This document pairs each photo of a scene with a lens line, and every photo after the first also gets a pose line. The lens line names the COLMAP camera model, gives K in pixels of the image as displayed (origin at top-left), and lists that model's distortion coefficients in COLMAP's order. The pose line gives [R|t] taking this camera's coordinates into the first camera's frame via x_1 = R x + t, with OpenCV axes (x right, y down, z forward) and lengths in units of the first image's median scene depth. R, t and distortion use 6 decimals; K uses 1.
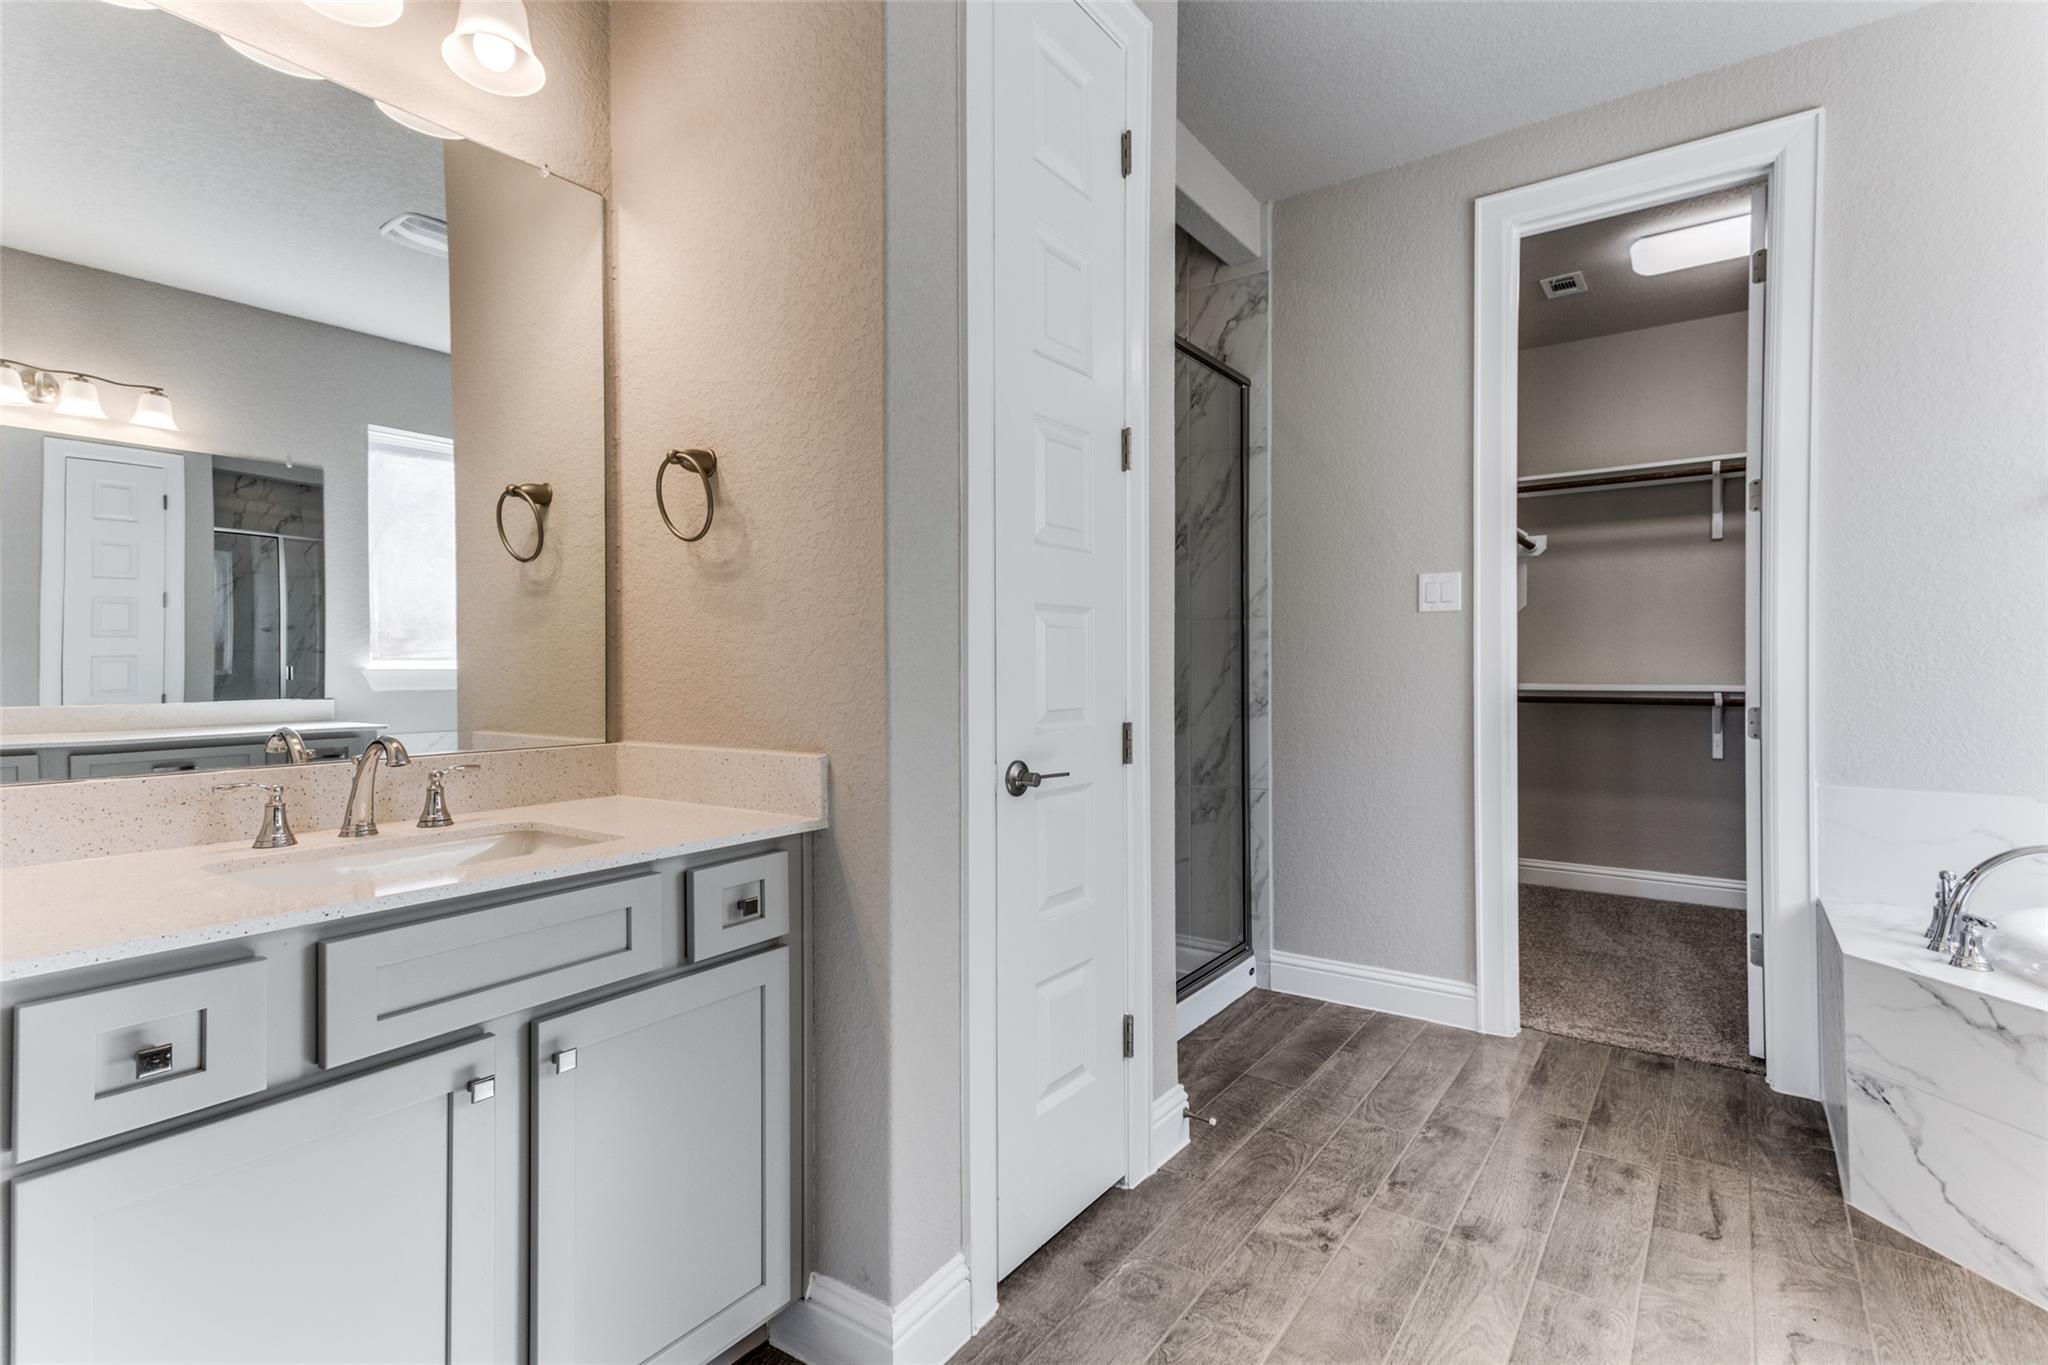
lens RADIAL K [[996.5, 0, 1024.4], [0, 996.5, 666.3], [0, 0, 1]] dist [0.027568, -0.004943]
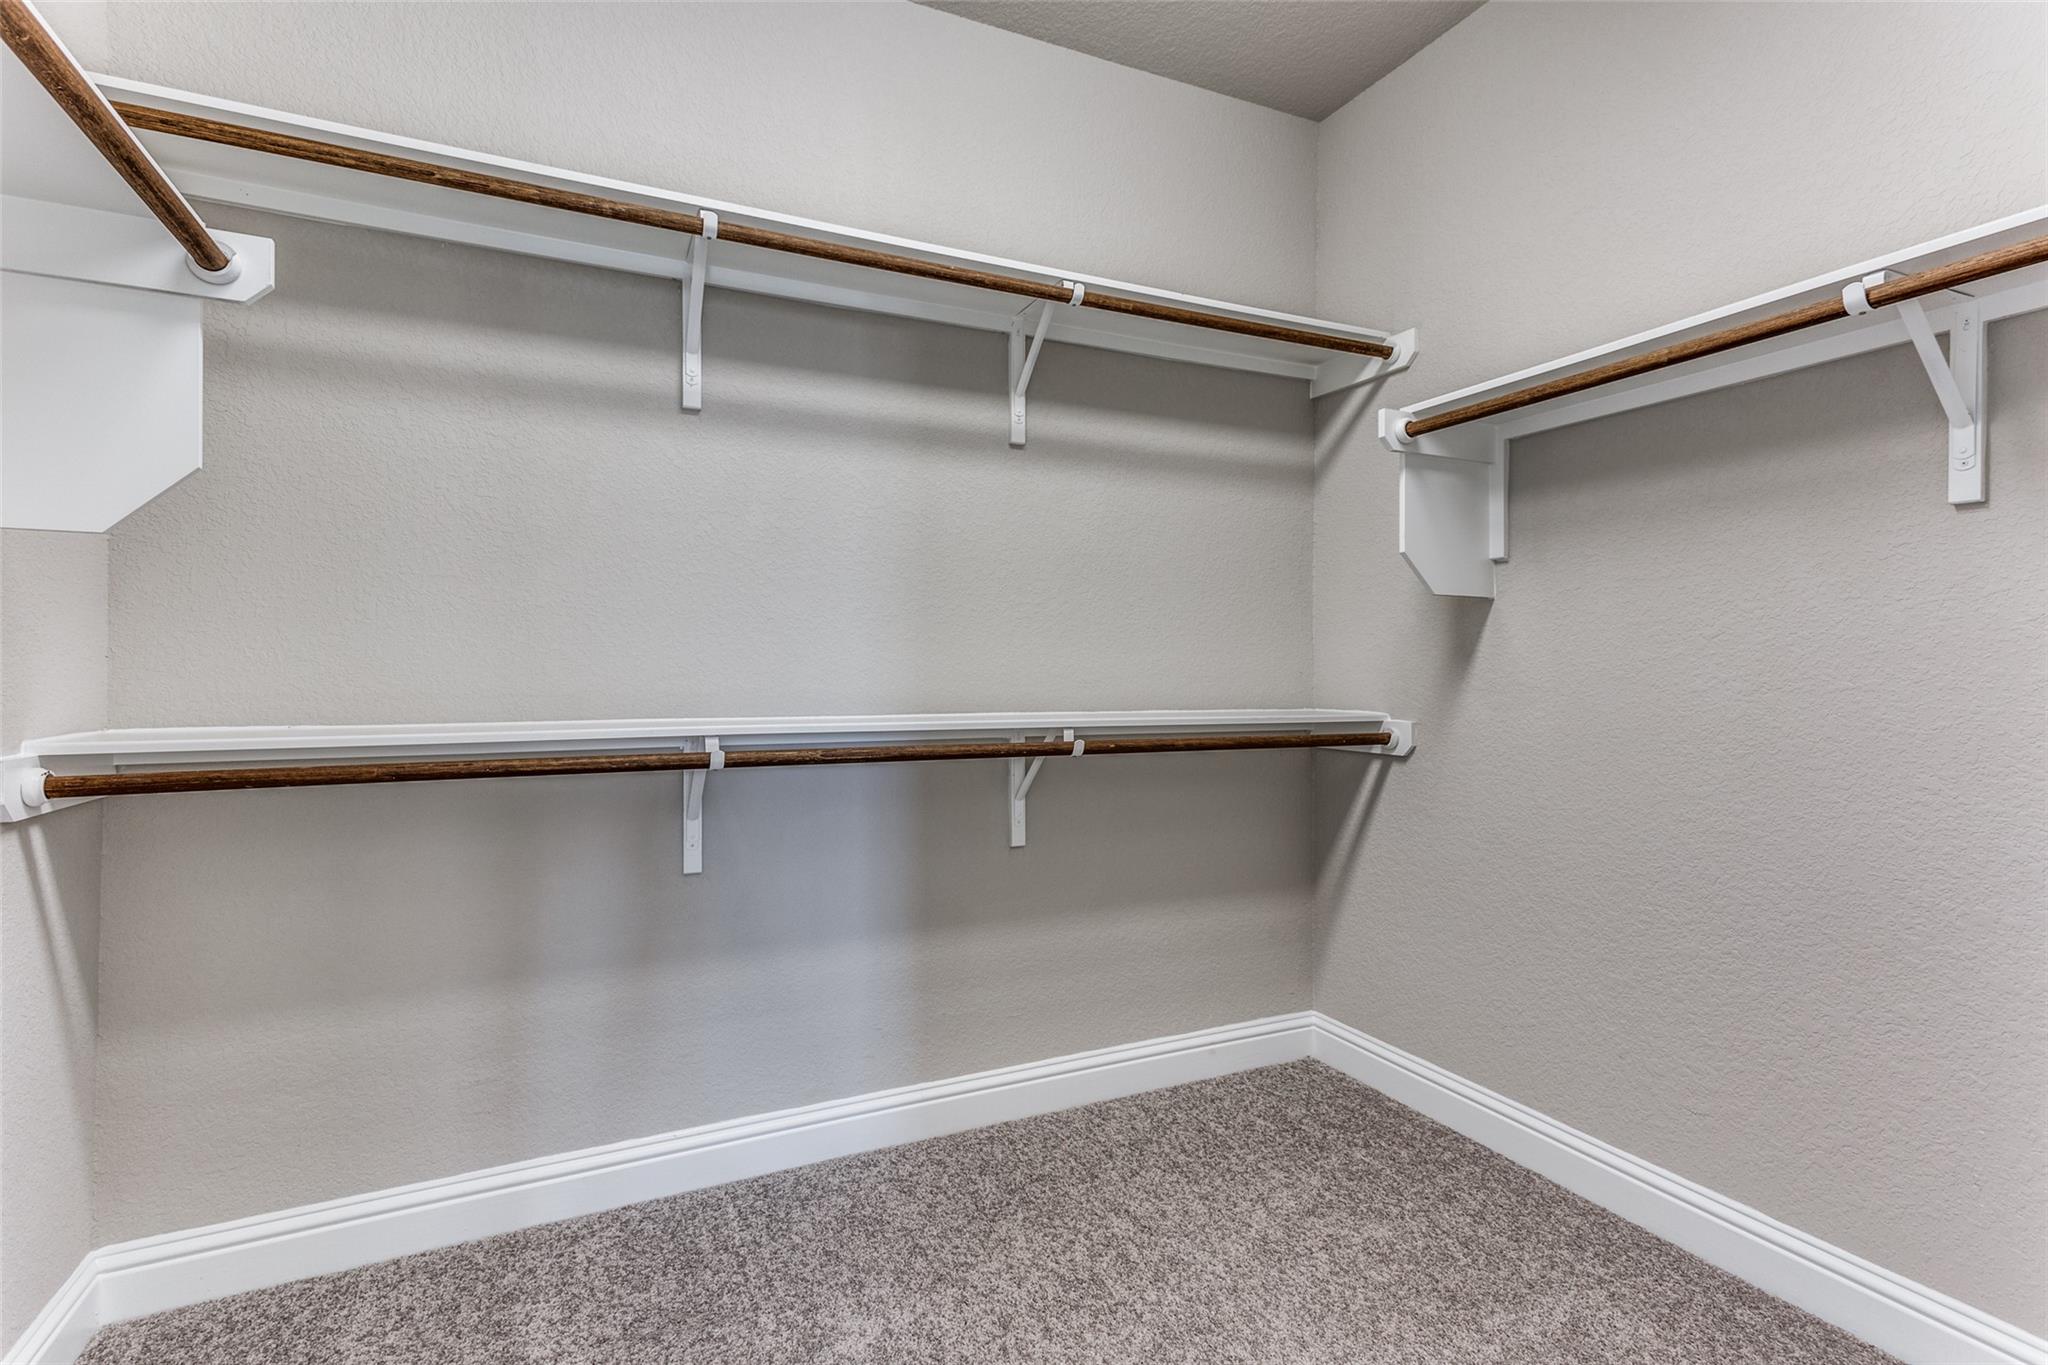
lens RADIAL K [[996.5, 0, 1018.6], [0, 996.5, 687.5], [0, 0, 1]] dist [0.027568, -0.004943]
pose [[0.486071, -0.012305, 0.873833, 0.608382], [0.006165, 0.999924, 0.010652, -0.001155], [-0.873898, 0.000209, 0.486110, 1.109717]]
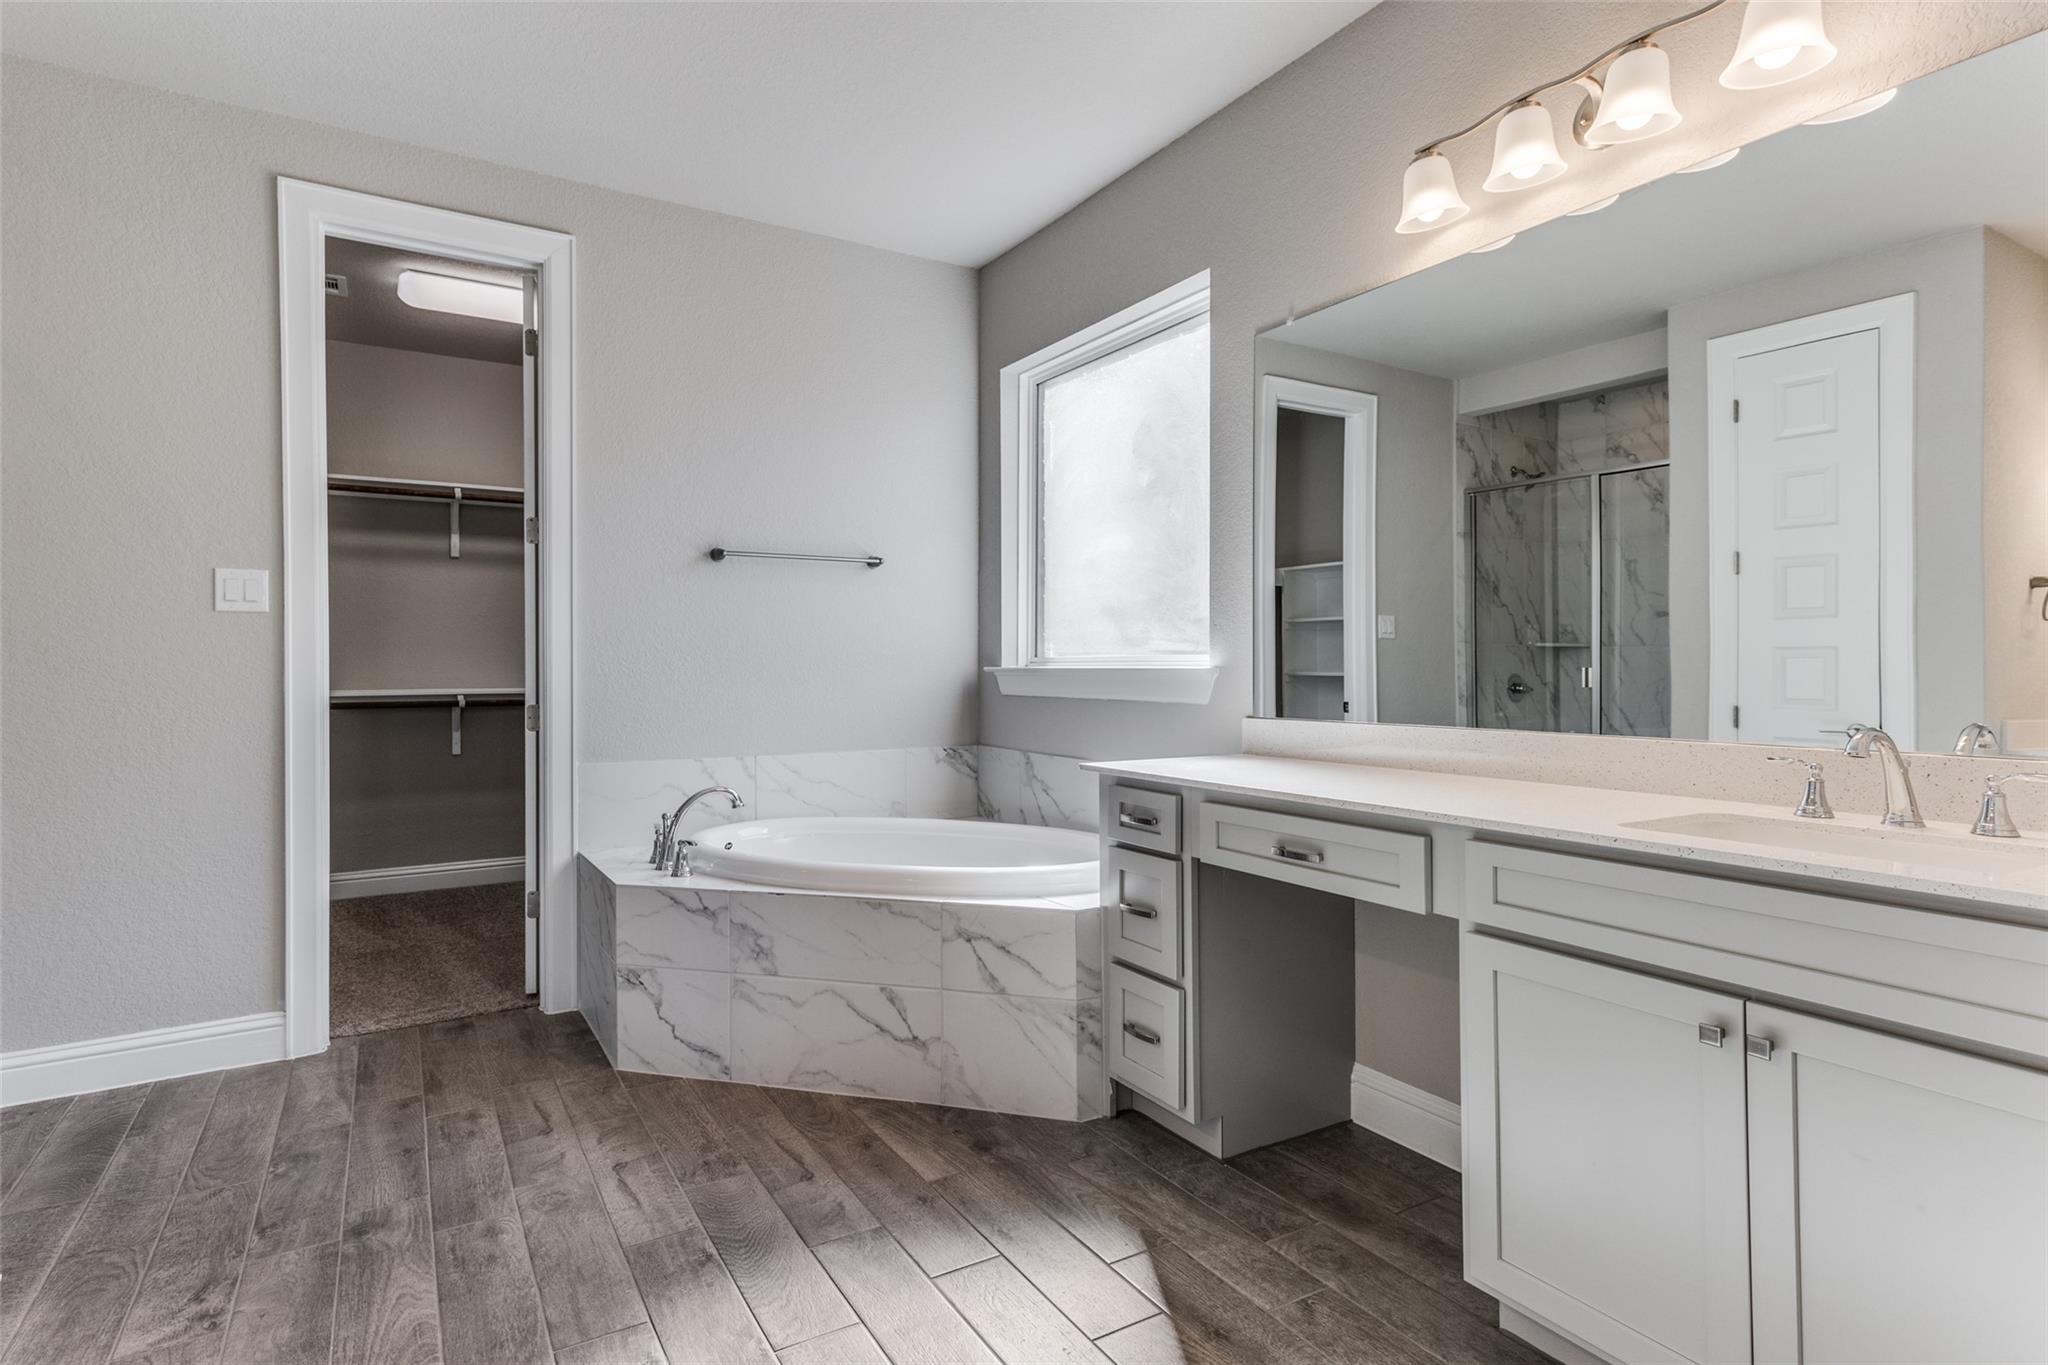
lens RADIAL K [[996.5, 0, 1031.8], [0, 996.5, 678.3], [0, 0, 1]] dist [0.027568, -0.004943]
pose [[0.372277, -0.010707, 0.928060, -0.186183], [0.005012, 0.999942, 0.009526, -0.000159], [-0.928108, 0.001105, 0.372309, -0.005737]]
